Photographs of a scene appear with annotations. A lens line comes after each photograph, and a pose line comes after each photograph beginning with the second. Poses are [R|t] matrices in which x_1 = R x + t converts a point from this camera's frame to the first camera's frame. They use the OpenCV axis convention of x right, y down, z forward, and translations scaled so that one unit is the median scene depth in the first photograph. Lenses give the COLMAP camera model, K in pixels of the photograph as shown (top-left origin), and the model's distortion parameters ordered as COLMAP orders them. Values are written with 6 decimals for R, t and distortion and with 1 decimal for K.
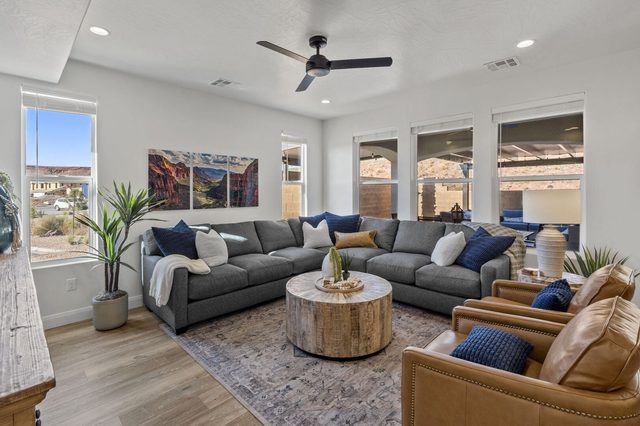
lens RADIAL K [[298.2, 0, 307.9], [0, 298.2, 195.1], [0, 0, 1]] dist [-0.001553, 0.000228]
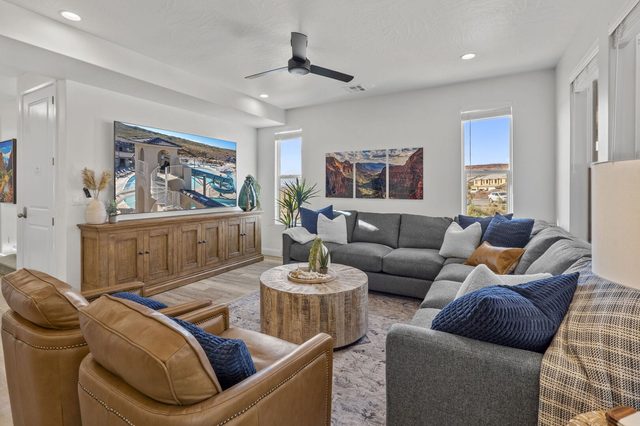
lens RADIAL K [[298.2, 0, 321.9], [0, 298.2, 188.8], [0, 0, 1]] dist [-0.001553, 0.000228]
pose [[0.278492, 0.006979, -0.960413, 0.709102], [-0.014344, 0.999892, 0.003106, 0.007611], [0.960332, 0.012912, 0.278562, 0.507336]]
